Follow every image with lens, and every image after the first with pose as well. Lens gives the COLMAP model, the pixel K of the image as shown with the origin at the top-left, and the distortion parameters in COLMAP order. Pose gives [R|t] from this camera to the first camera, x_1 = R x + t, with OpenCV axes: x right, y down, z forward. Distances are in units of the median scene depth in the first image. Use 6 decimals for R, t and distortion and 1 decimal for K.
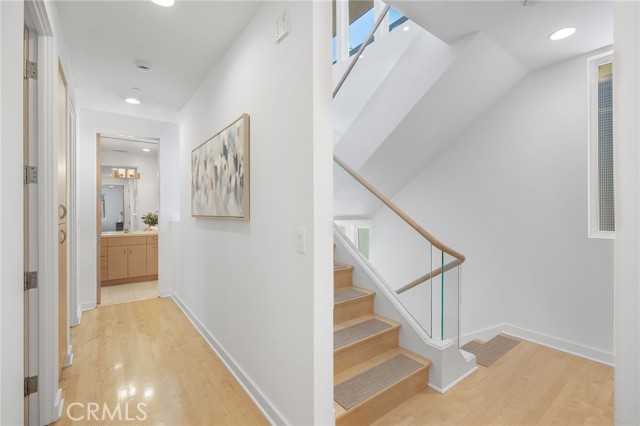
lens RADIAL K [[281.9, 0, 314.9], [0, 281.9, 211.3], [0, 0, 1]] dist [0.001152, 0.000110]
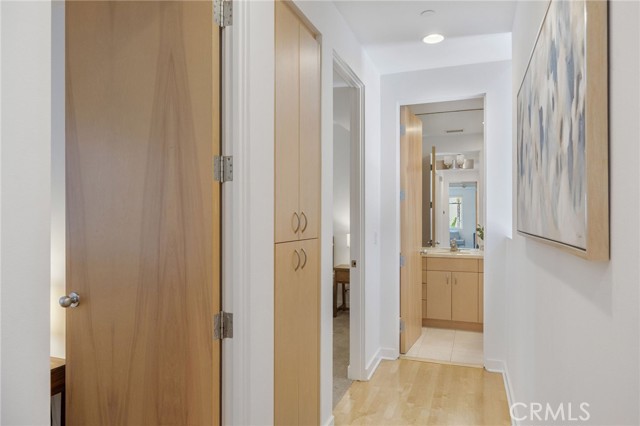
lens RADIAL K [[419.2, 0, 320.0], [0, 419.2, 218.2], [0, 0, 1]] dist [-0.002214, -0.000265]
pose [[0.544281, 0.003182, -0.838897, -0.027613], [-0.001201, 0.999995, 0.003013, -0.008728], [0.838902, -0.000633, 0.544282, 0.390618]]
